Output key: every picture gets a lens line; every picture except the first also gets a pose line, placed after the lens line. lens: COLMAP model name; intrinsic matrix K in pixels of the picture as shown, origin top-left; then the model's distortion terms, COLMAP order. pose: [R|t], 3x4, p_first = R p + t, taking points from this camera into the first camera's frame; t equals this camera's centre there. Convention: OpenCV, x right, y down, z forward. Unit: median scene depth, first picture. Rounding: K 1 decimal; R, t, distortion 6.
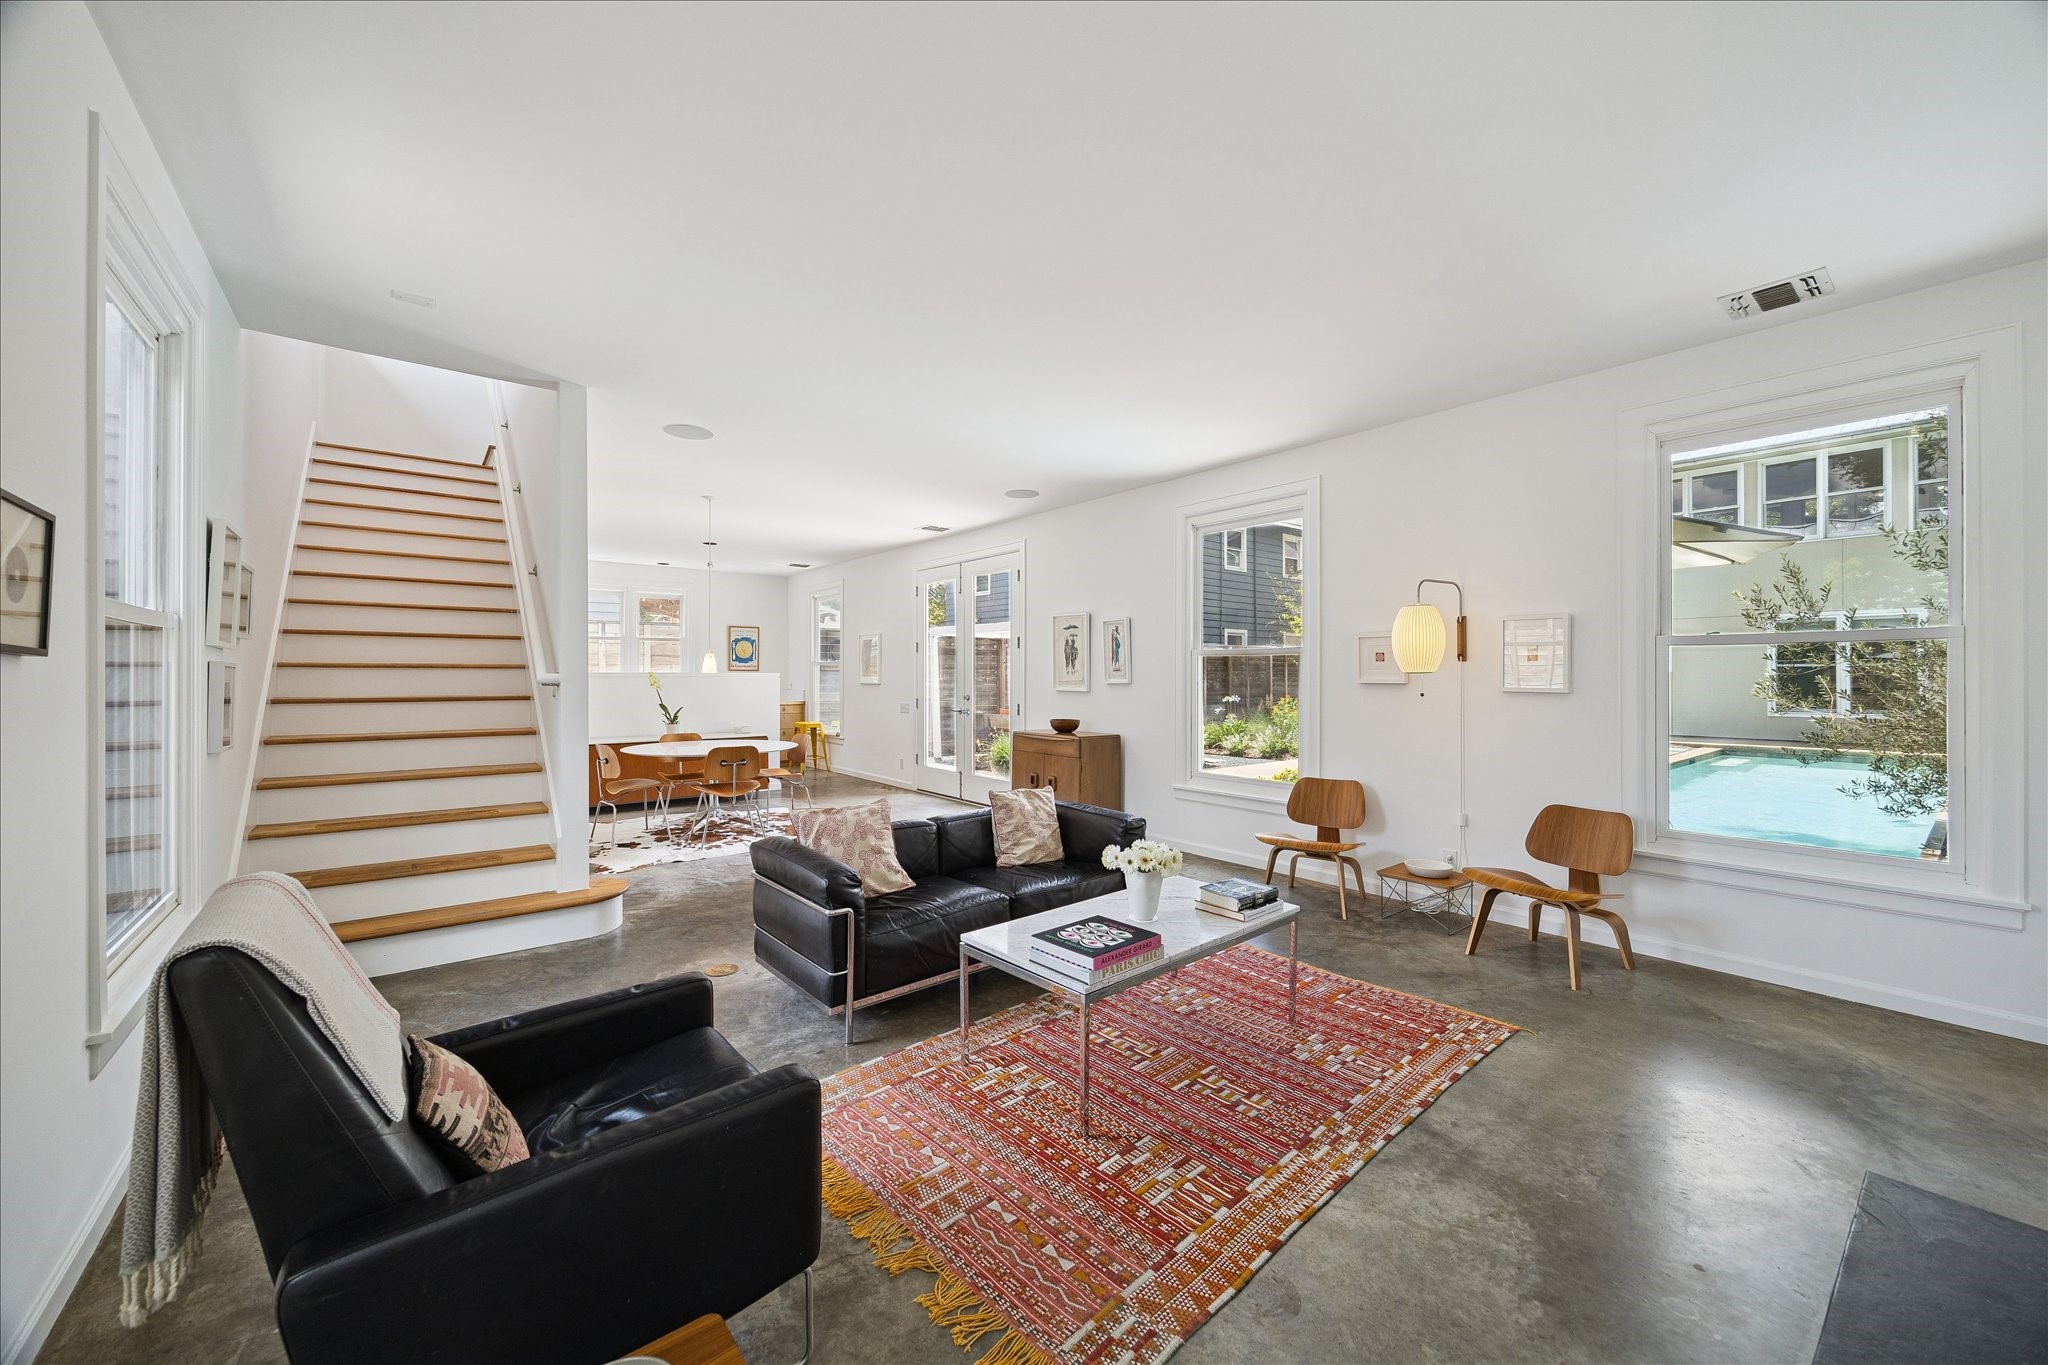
lens RADIAL K [[736.7, 0, 1024.0], [0, 736.7, 682.5], [0, 0, 1]] dist [0.000307, 0.000008]
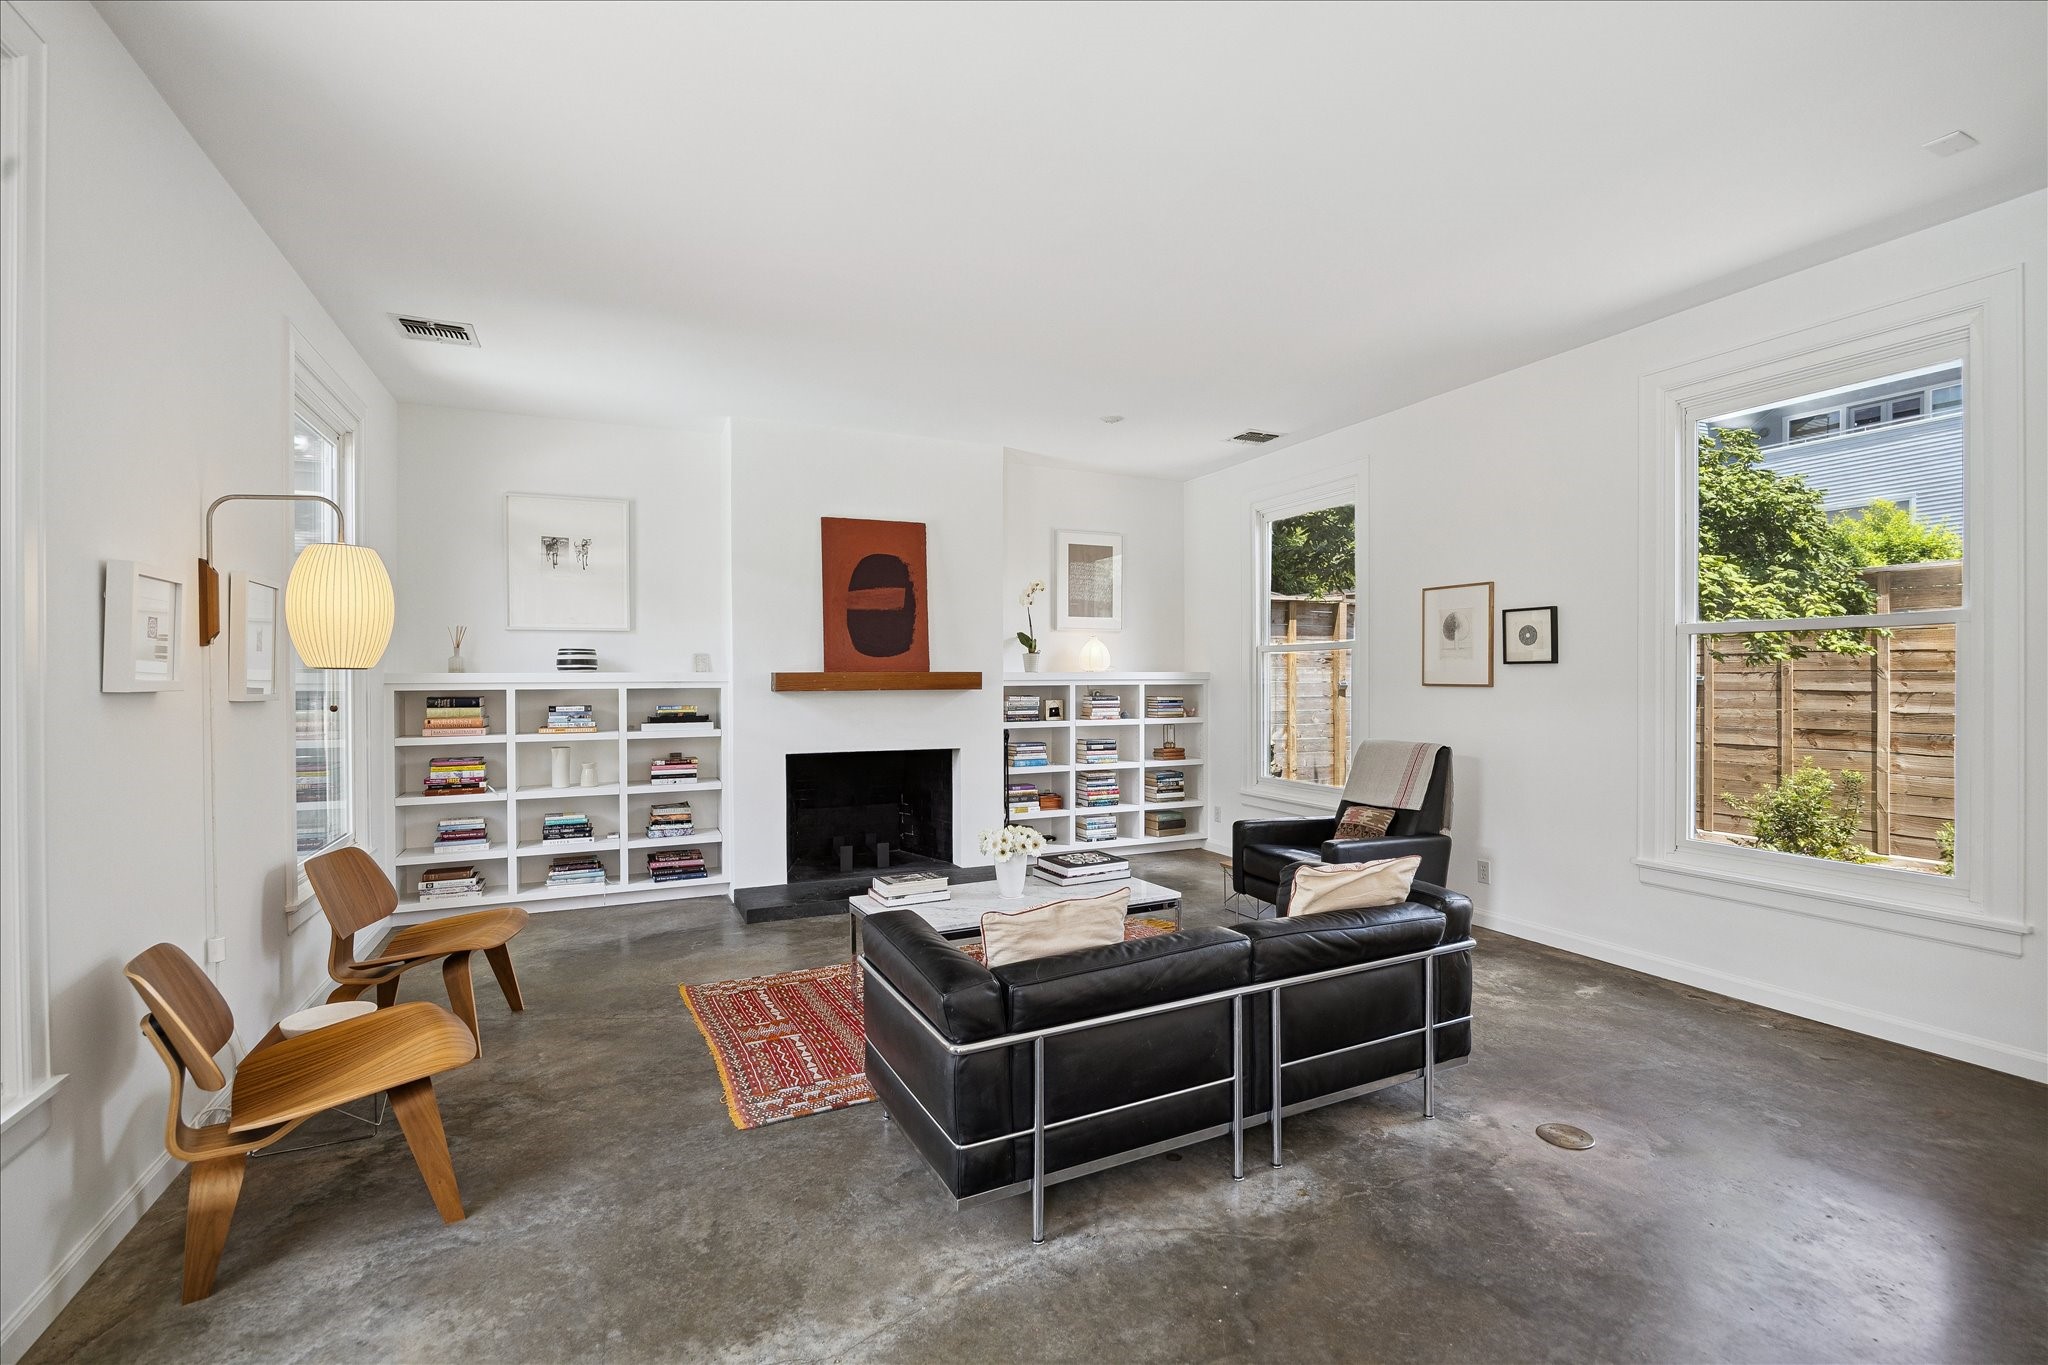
lens RADIAL K [[789.4, 0, 1031.8], [0, 789.4, 677.4], [0, 0, 1]] dist [-0.000269, 0.000071]
pose [[-0.966324, 0.011991, 0.257051, -0.133890], [0.012346, 0.999924, -0.000235, 0.000963], [-0.257034, 0.002946, -0.966398, 1.689105]]
